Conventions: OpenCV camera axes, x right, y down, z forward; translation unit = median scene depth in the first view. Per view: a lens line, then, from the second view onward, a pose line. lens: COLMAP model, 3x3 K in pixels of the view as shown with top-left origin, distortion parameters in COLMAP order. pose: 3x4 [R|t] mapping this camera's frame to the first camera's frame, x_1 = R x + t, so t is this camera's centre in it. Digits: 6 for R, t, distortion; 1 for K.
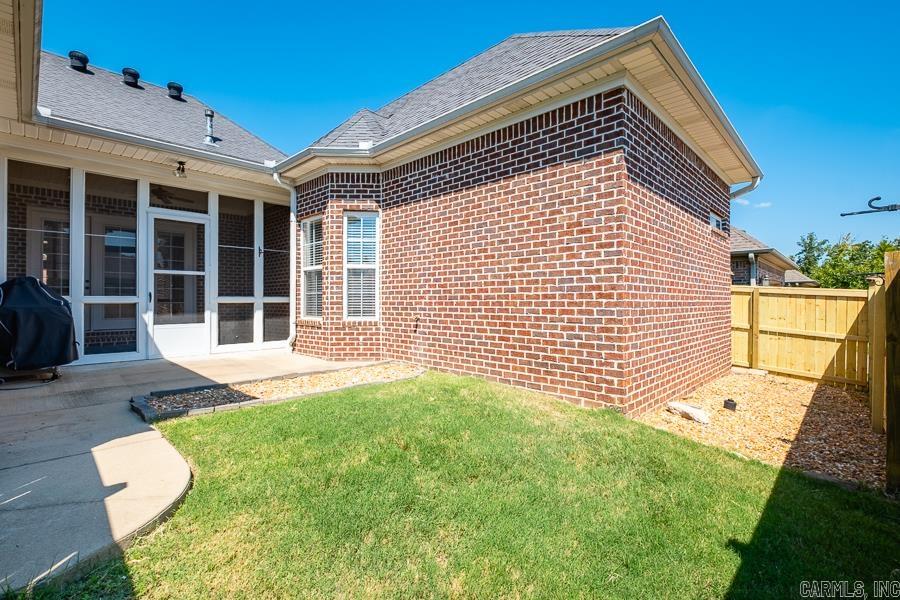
lens RADIAL K [[401.3, 0, 450.0], [0, 401.3, 300.0], [0, 0, 1]] dist [0.001091, -0.000271]
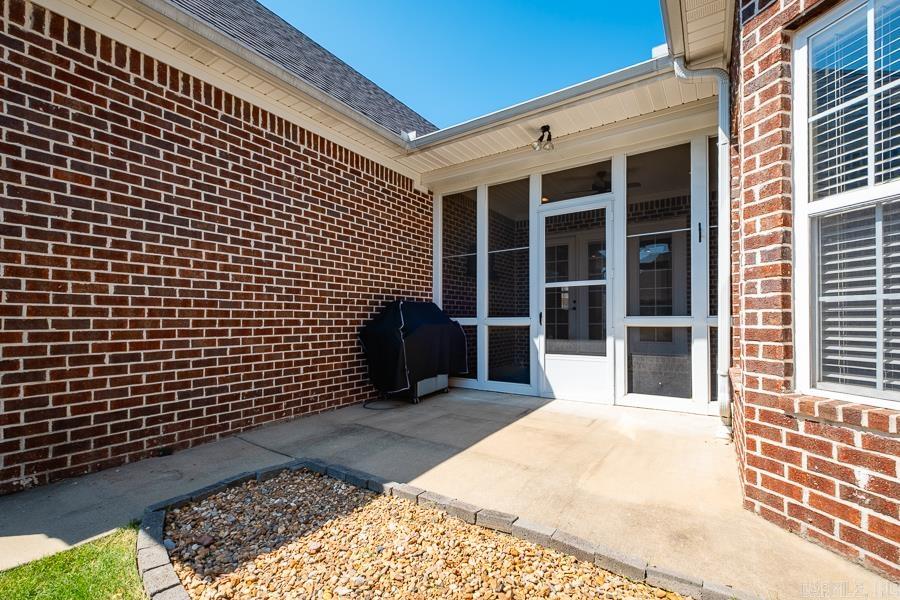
lens RADIAL K [[388.8, 0, 447.4], [0, 388.8, 317.9], [0, 0, 1]] dist [-0.005664, -0.000788]
pose [[0.181784, -0.006226, -0.983319, -0.027731], [0.006626, 0.999965, -0.005107, -0.005704], [0.983316, -0.005587, 0.181819, 0.691984]]
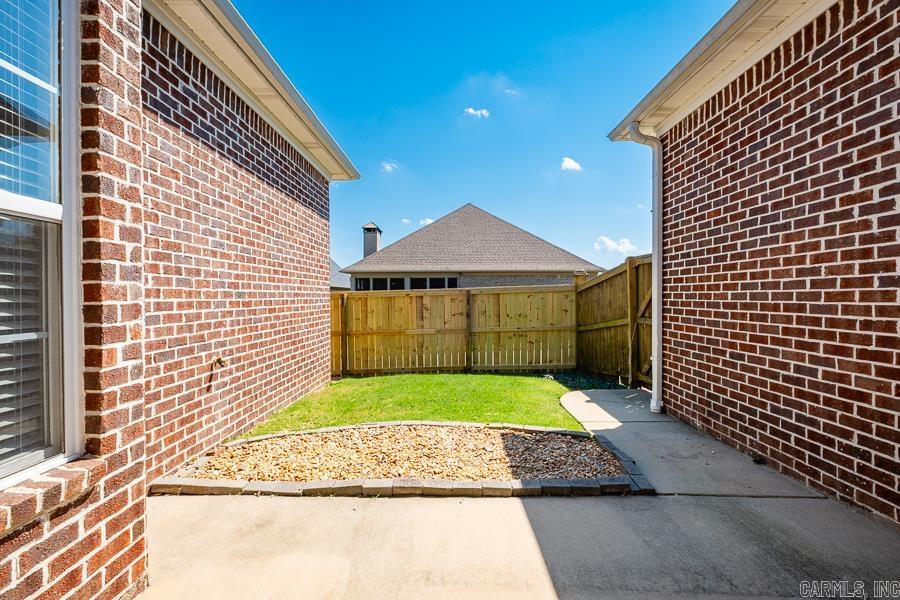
lens RADIAL K [[401.3, 0, 450.0], [0, 401.3, 300.0], [0, 0, 1]] dist [0.001091, -0.000271]
pose [[-0.695551, -0.005744, 0.718453, -0.625172], [-0.000884, 0.999974, 0.007138, -0.039573], [-0.718476, 0.004330, -0.695538, 1.027844]]
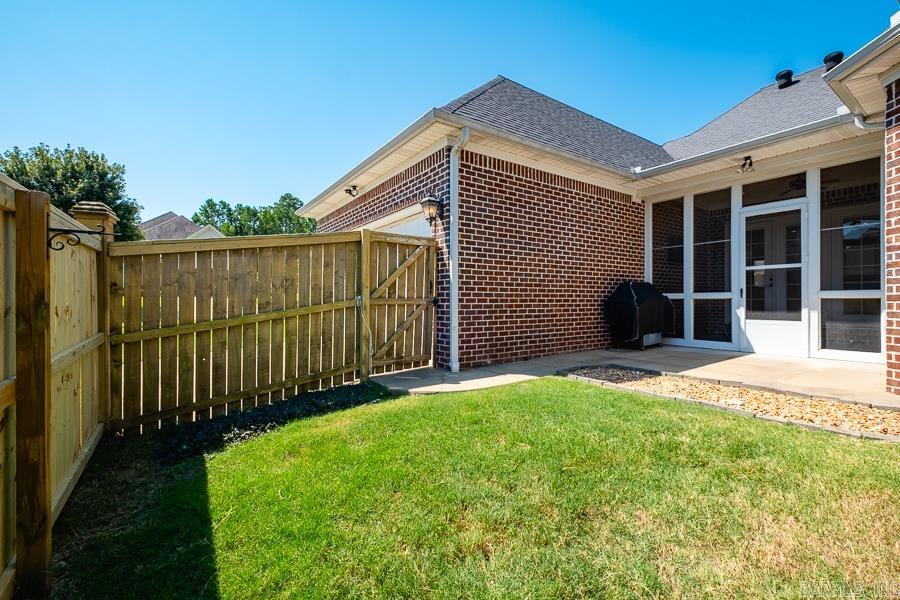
lens RADIAL K [[387.2, 0, 450.0], [0, 387.2, 300.0], [0, 0, 1]] dist [-0.012162, -0.000718]
pose [[-0.191260, -0.000446, -0.981539, 0.400593], [0.006768, 0.999976, -0.001773, 0.007630], [0.981516, -0.006982, -0.191252, 0.447923]]
